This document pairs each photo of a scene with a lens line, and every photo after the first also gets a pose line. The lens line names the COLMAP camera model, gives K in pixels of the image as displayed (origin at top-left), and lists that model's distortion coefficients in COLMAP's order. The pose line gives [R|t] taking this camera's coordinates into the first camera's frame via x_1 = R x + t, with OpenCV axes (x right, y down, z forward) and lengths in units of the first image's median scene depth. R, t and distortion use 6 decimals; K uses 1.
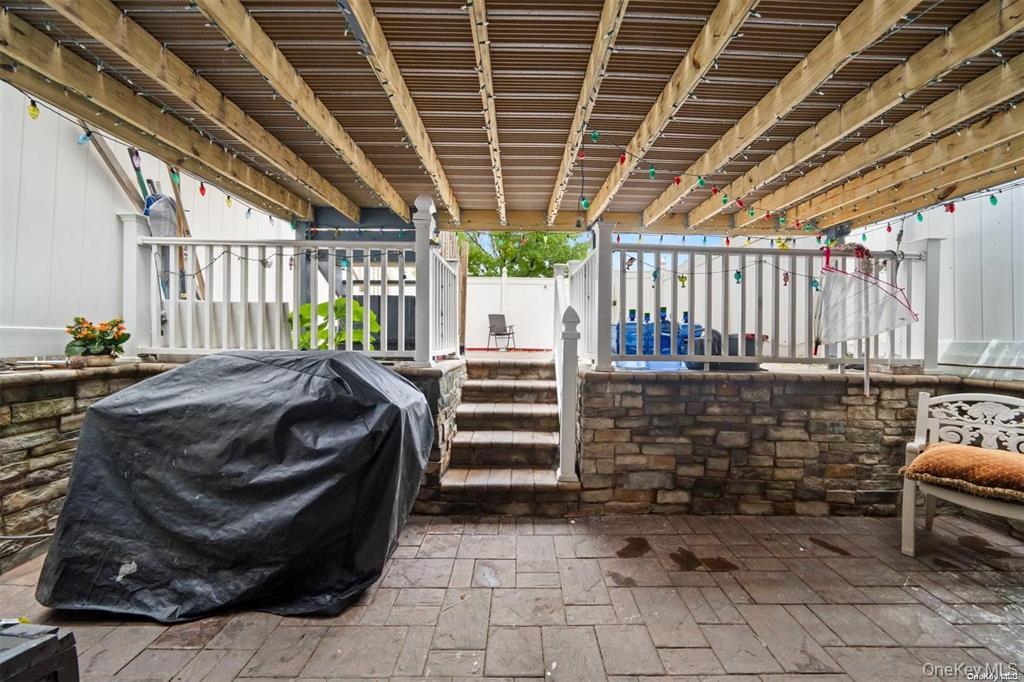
lens RADIAL K [[353.1, 0, 517.3], [0, 353.1, 340.2], [0, 0, 1]] dist [0.000274, 0.000065]
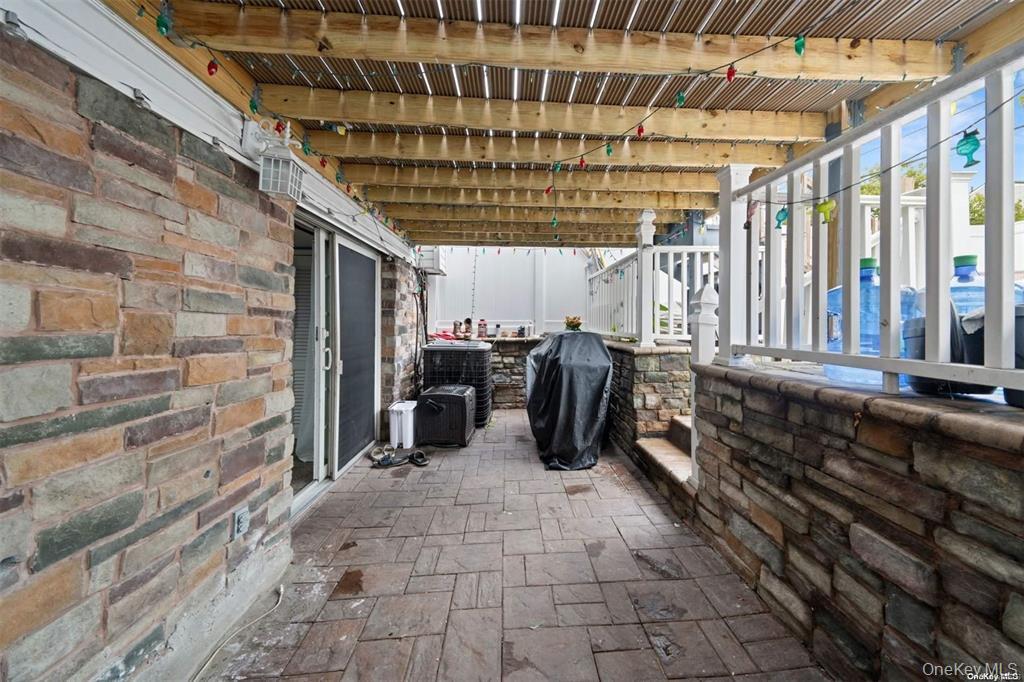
lens RADIAL K [[353.1, 0, 525.5], [0, 353.1, 322.9], [0, 0, 1]] dist [0.000274, 0.000065]
pose [[0.045138, -0.009170, -0.998939, 1.012668], [-0.006506, 0.999934, -0.009473, 0.007761], [0.998960, 0.006927, 0.045075, 0.550884]]
